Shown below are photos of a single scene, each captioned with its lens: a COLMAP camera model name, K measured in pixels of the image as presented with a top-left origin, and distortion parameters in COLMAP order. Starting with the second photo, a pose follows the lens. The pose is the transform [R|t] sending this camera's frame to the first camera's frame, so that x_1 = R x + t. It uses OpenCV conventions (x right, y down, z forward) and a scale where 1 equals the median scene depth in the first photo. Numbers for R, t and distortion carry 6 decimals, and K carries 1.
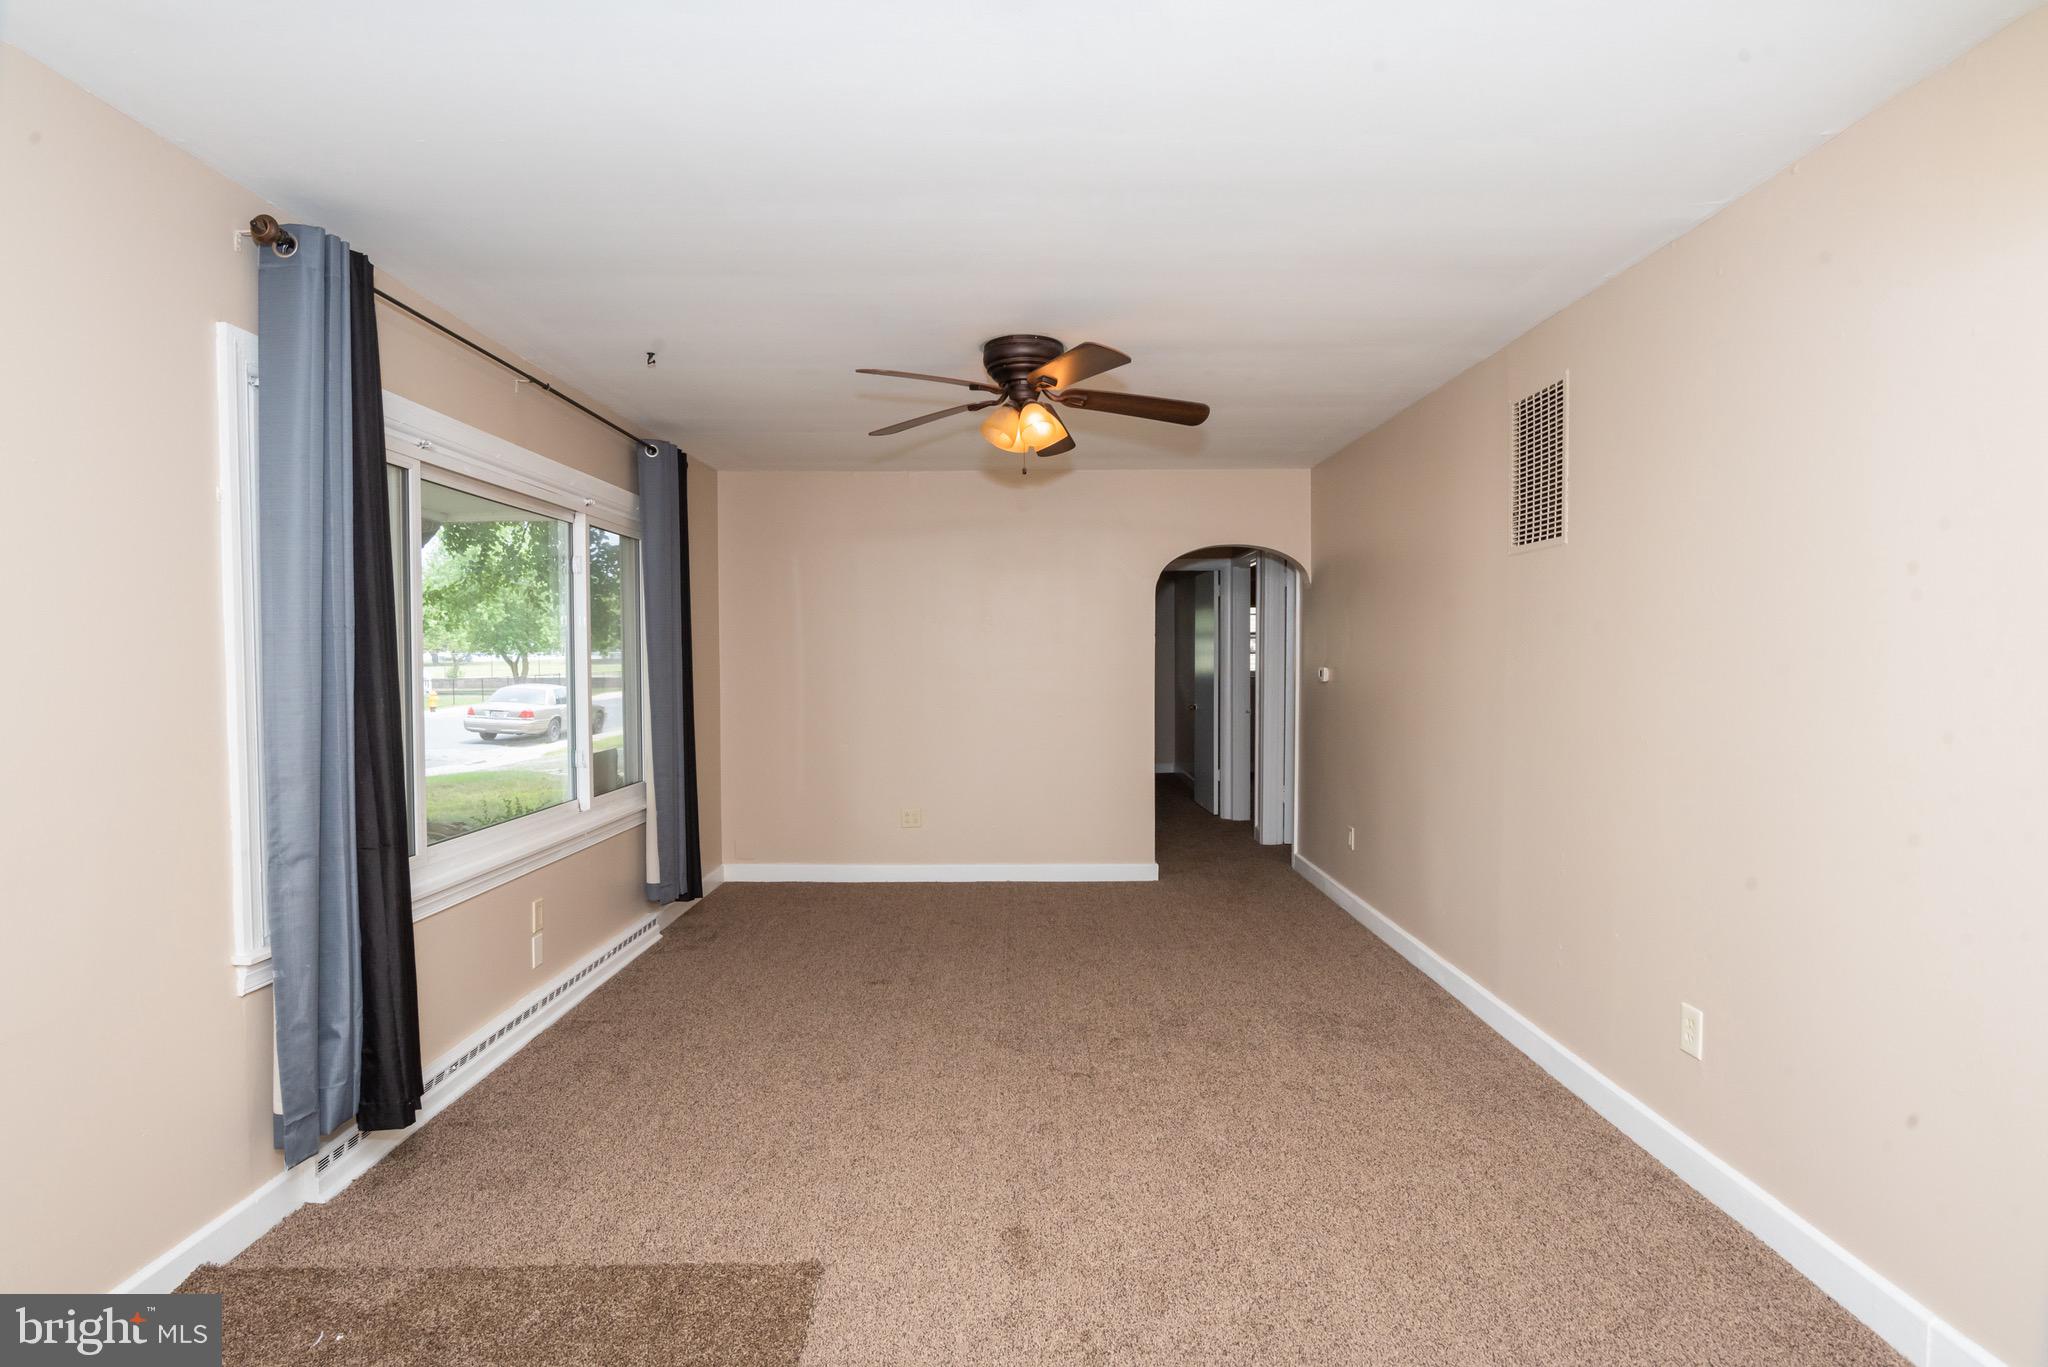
lens RADIAL K [[1034.8, 0, 1018.0], [0, 1034.8, 689.0], [0, 0, 1]] dist [-0.018542, -0.001429]
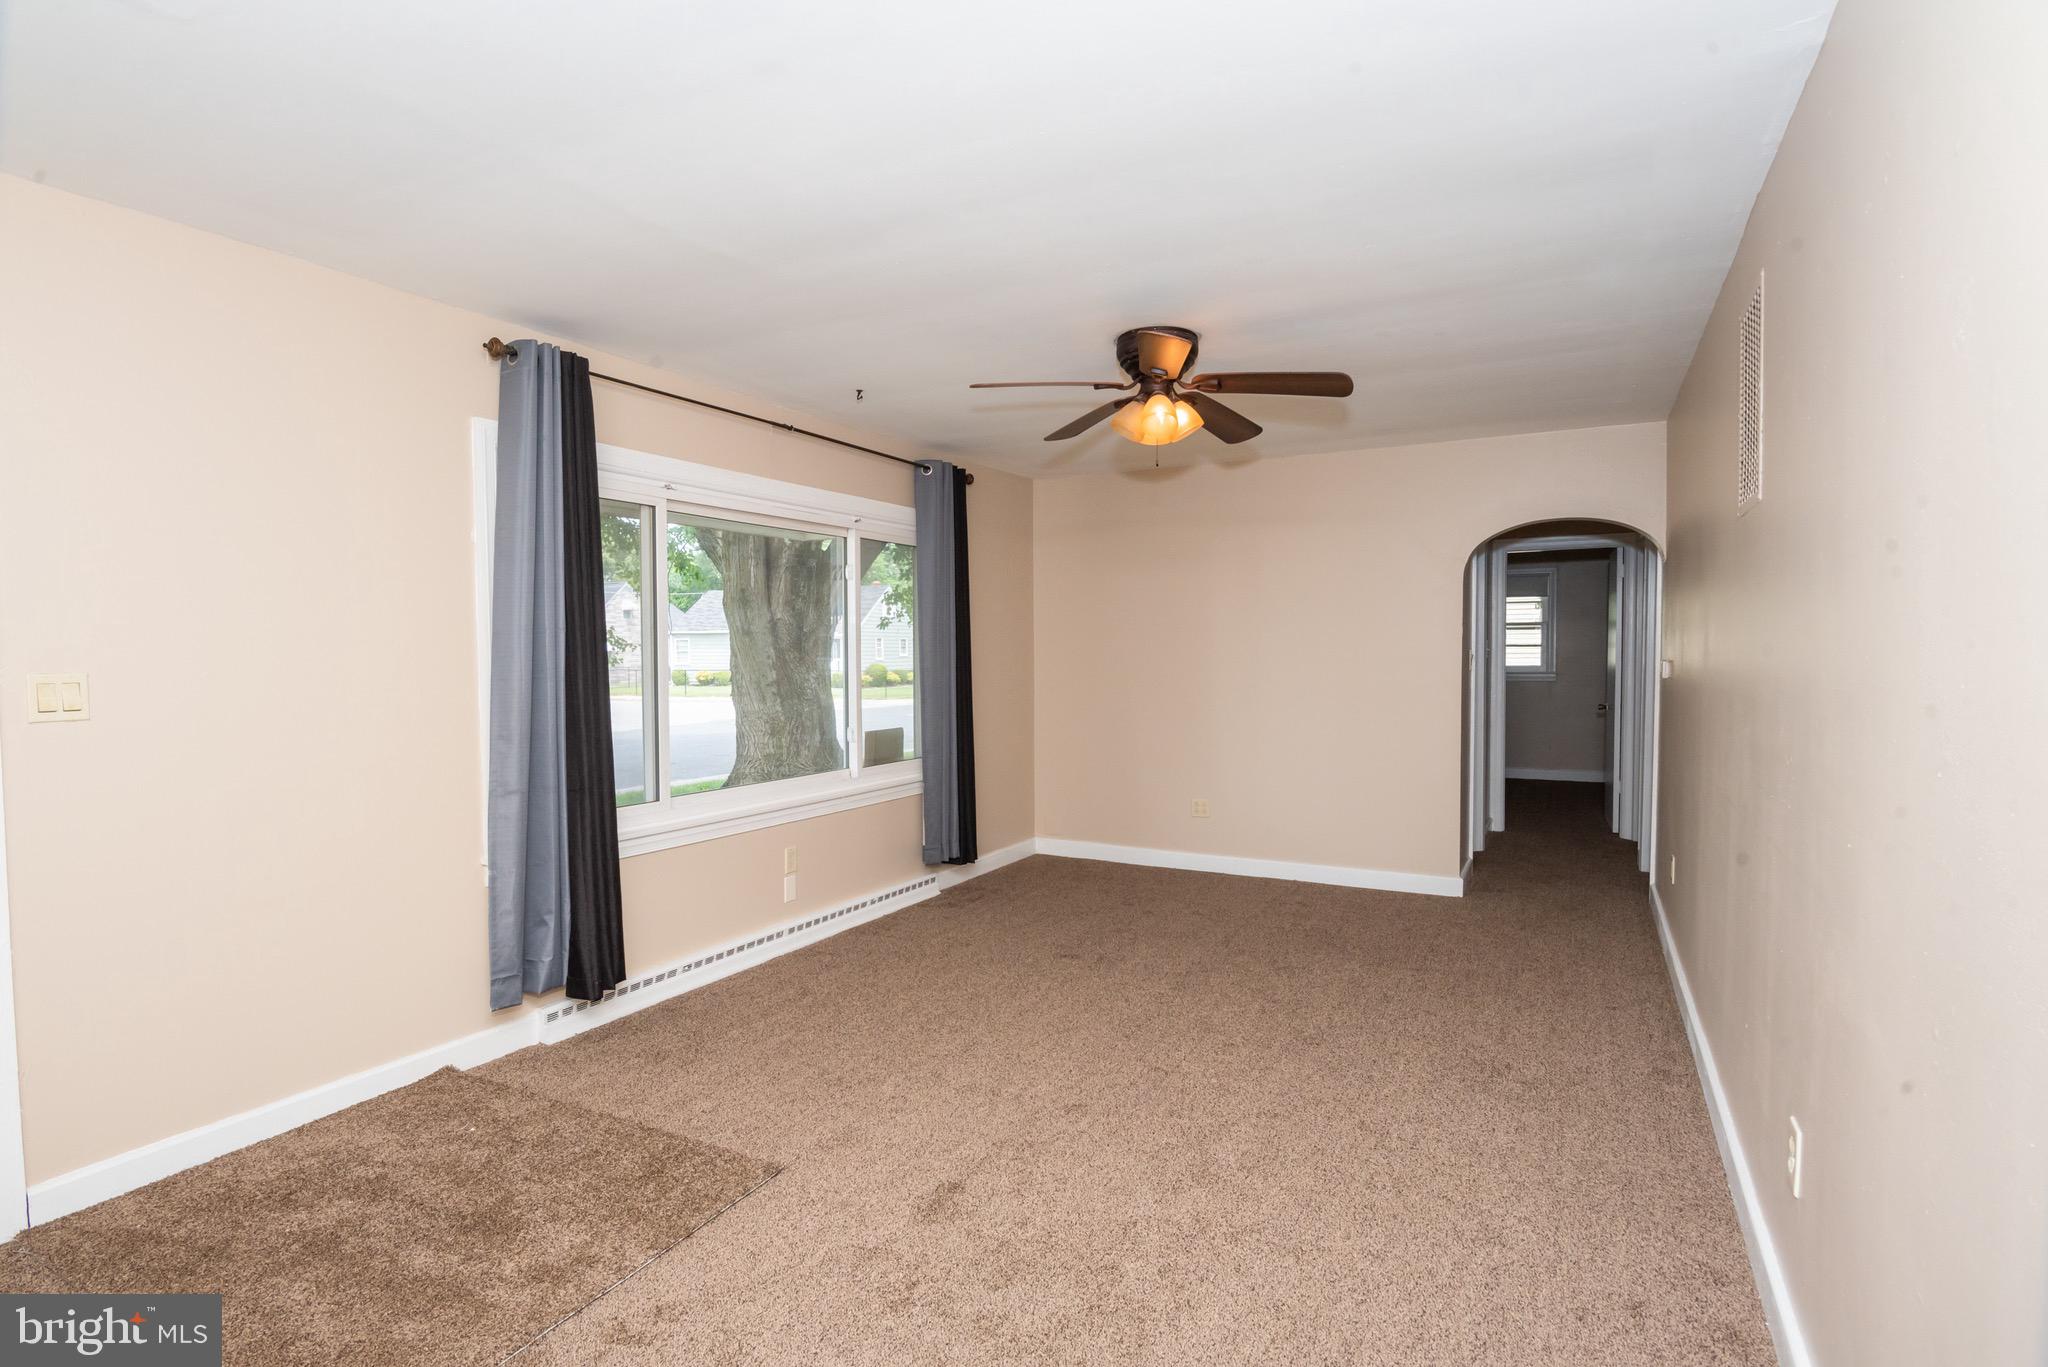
lens RADIAL K [[1015.5, 0, 1024.0], [0, 1015.5, 683.5], [0, 0, 1]] dist [-0.017886, -0.000727]
pose [[0.878125, 0.014683, -0.478205, 0.407784], [-0.013636, 0.999891, 0.005662, -0.000975], [0.478236, 0.001549, 0.878230, 0.083361]]
